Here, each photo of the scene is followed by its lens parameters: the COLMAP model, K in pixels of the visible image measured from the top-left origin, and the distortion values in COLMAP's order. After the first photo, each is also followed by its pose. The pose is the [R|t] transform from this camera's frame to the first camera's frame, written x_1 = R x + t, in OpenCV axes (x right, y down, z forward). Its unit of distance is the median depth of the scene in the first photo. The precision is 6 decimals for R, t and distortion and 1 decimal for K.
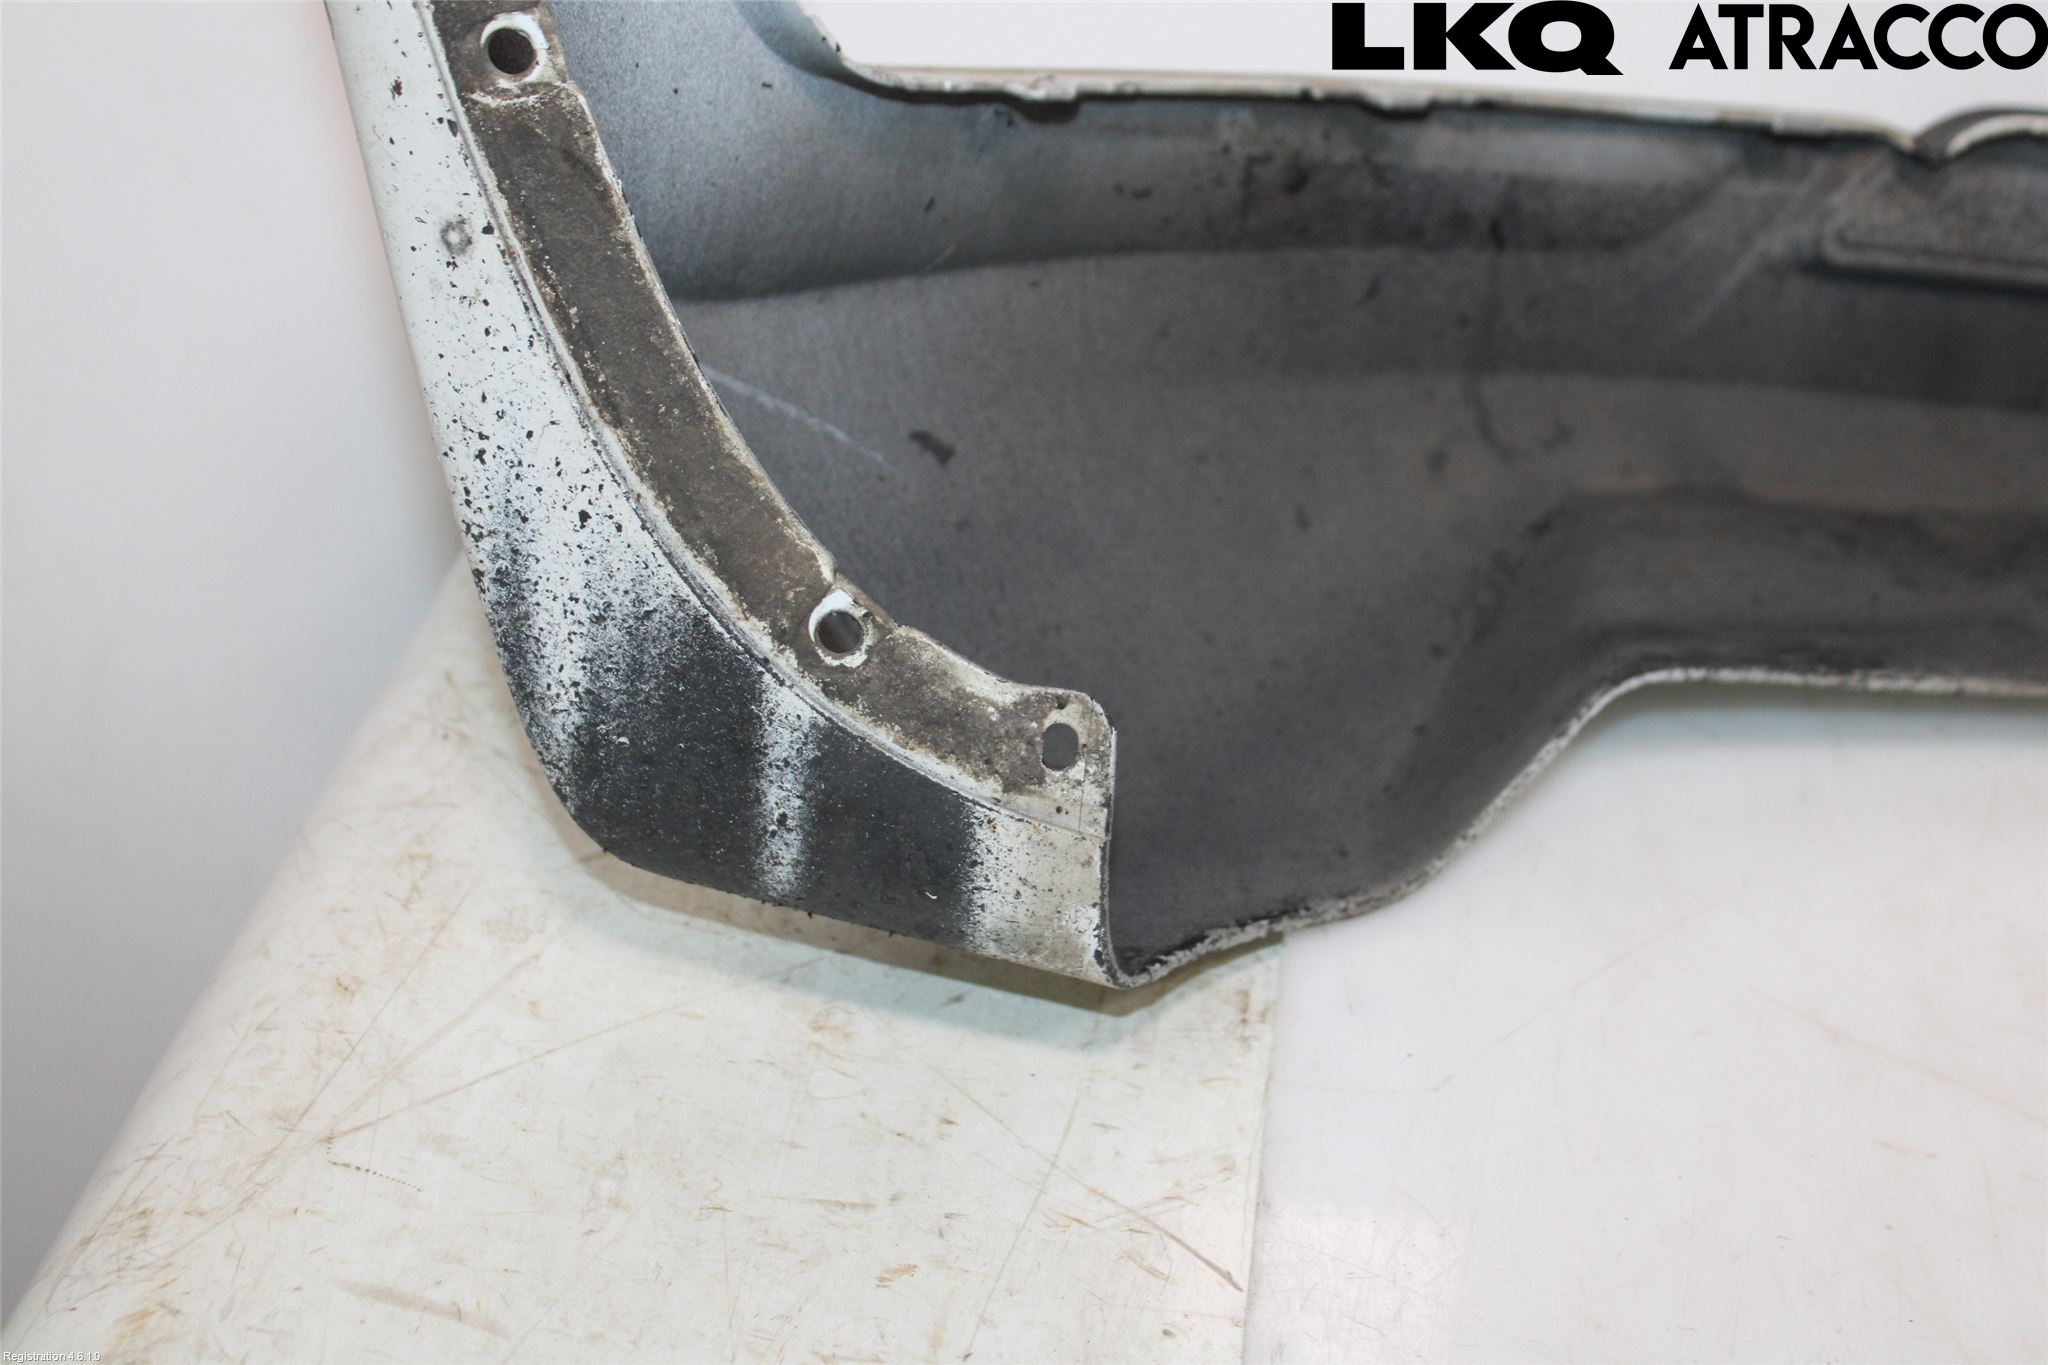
lens RADIAL K [[2976.4, 0, 1025.7], [0, 2976.4, 683.7], [0, 0, 1]] dist [-0.040610, 0.000000]
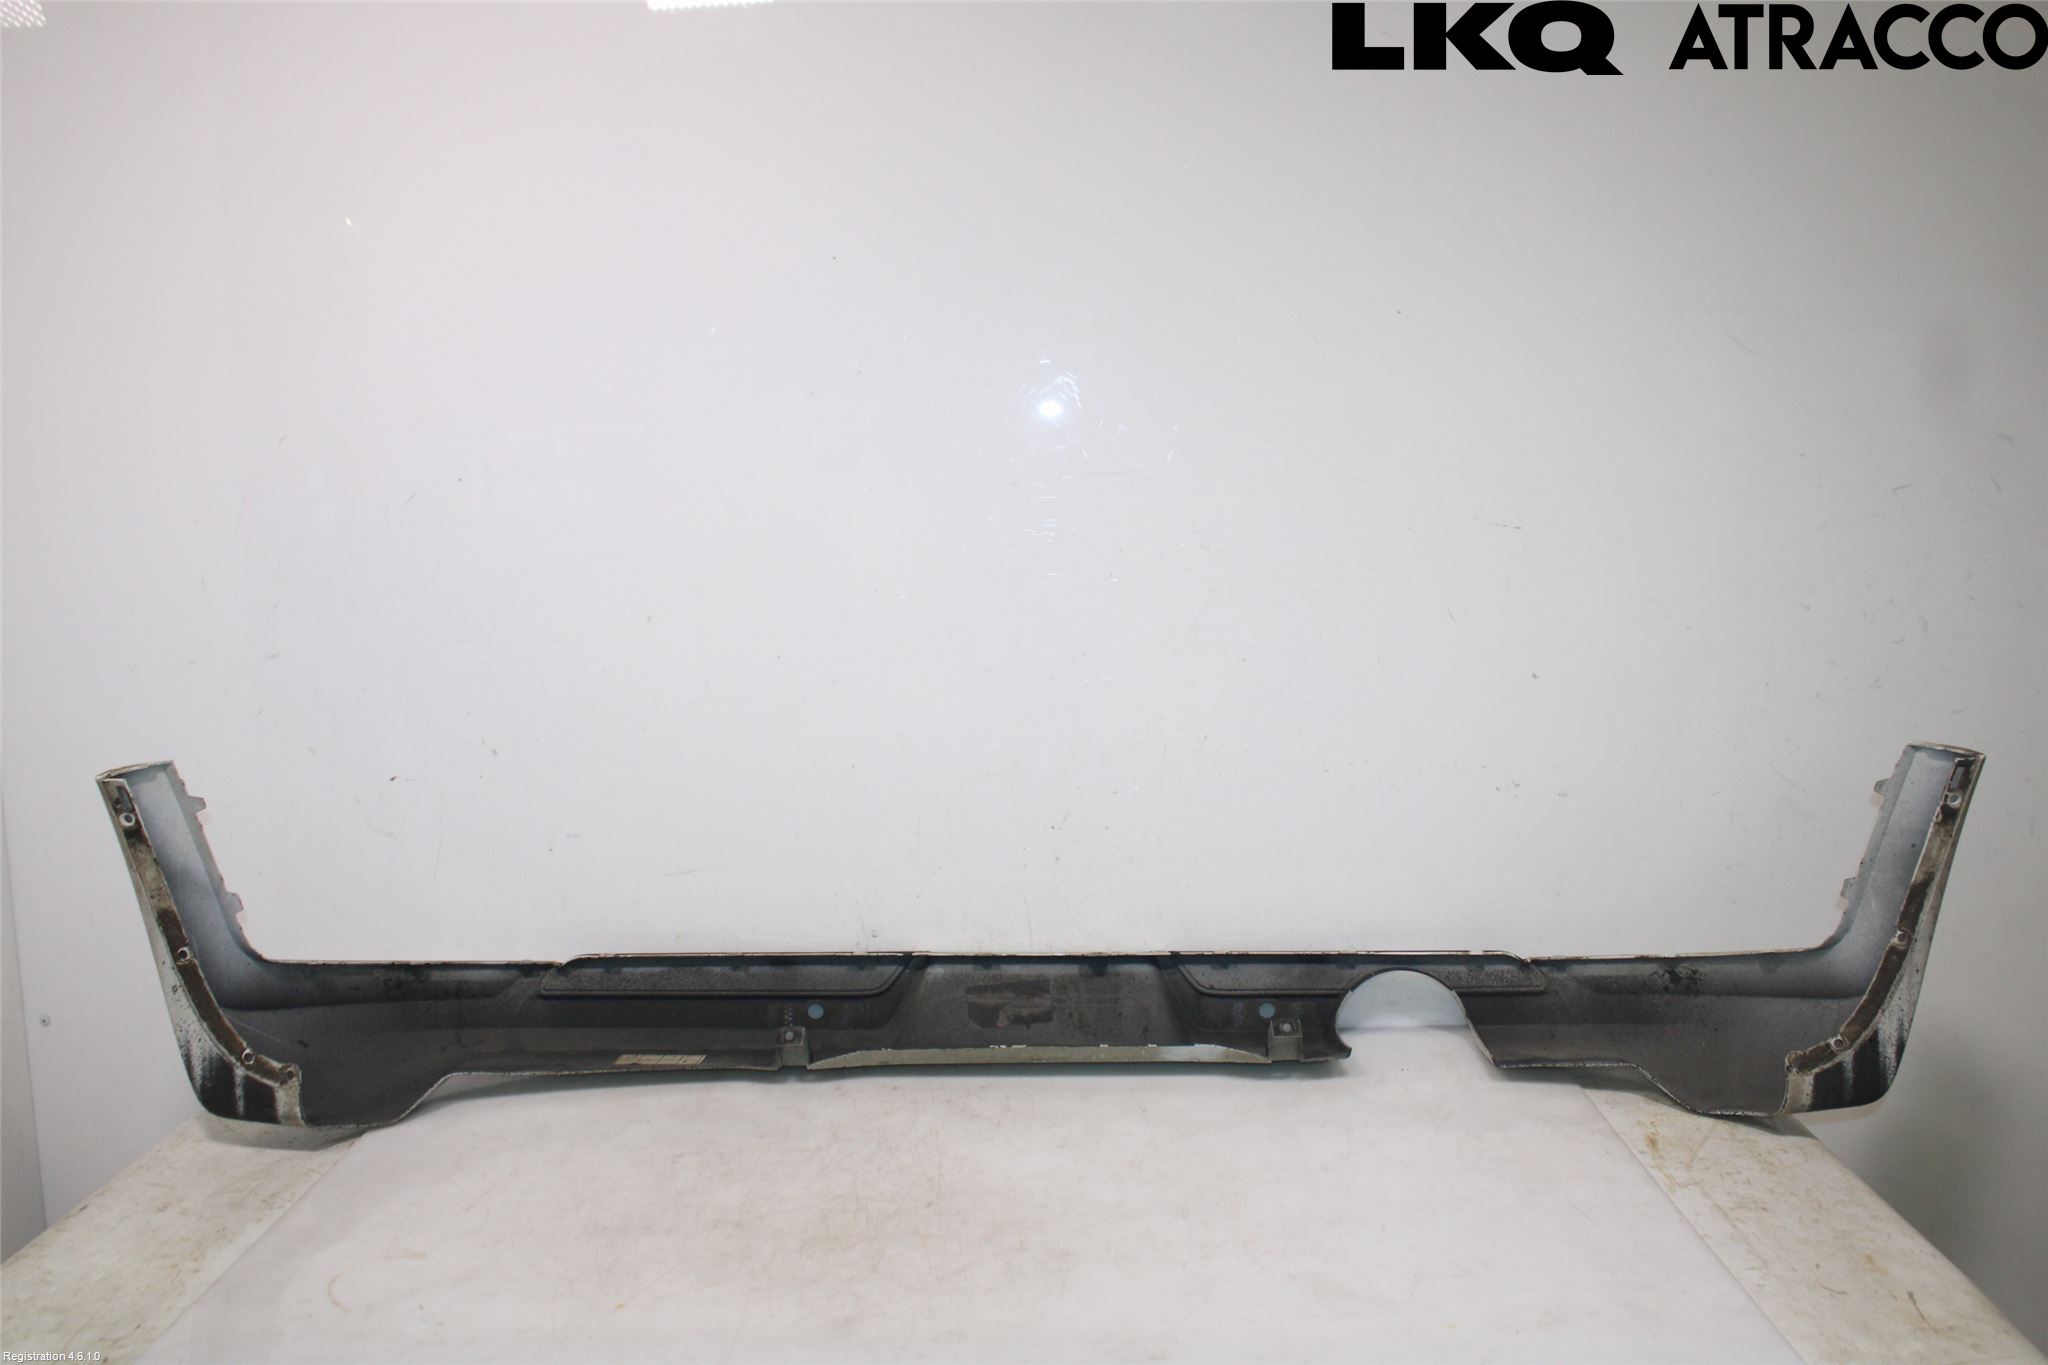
lens RADIAL K [[1915.1, 0, 1024.6], [0, 1915.1, 677.7], [0, 0, 1]] dist [-0.070979, 0.000000]
pose [[0.991650, -0.105421, 0.074269, 1.099932], [0.126983, 0.898622, -0.419946, 0.935950], [-0.022468, 0.425870, 0.904505, -2.294159]]
